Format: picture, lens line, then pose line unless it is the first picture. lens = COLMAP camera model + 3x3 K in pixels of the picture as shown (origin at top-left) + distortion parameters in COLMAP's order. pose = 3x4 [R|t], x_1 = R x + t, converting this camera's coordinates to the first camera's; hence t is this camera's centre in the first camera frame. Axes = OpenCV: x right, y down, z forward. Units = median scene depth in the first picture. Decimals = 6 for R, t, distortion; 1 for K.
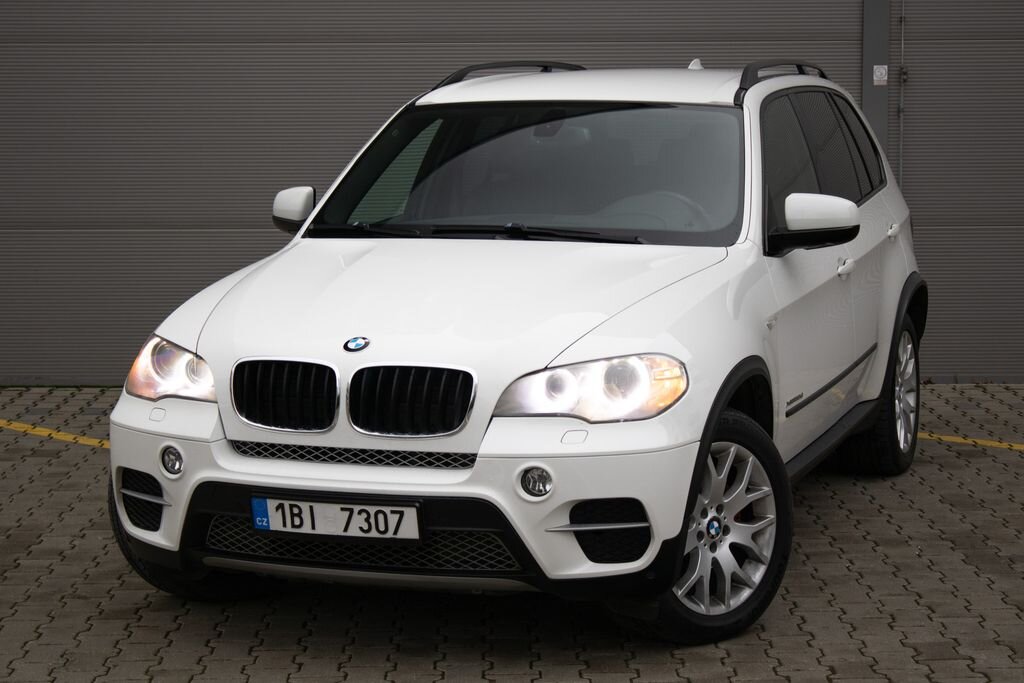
lens RADIAL K [[2270.5, 0, 512.0], [0, 2270.5, 341.5], [0, 0, 1]] dist [-0.058001, 0.013980]
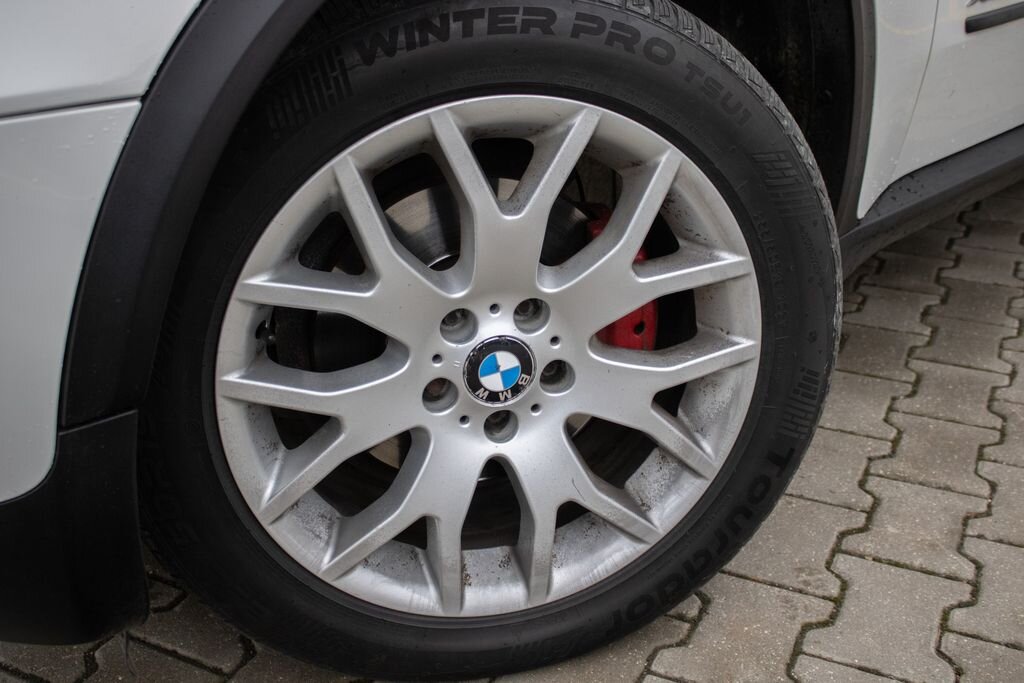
lens RADIAL K [[1049.6, 0, 512.0], [0, 1049.6, 341.5], [0, 0, 1]] dist [-0.073553, 0.031162]
pose [[0.881873, 0.189095, -0.431907, 0.151298], [-0.039761, 0.942615, 0.331507, 0.030140], [0.469808, -0.275174, 0.838785, 0.874367]]
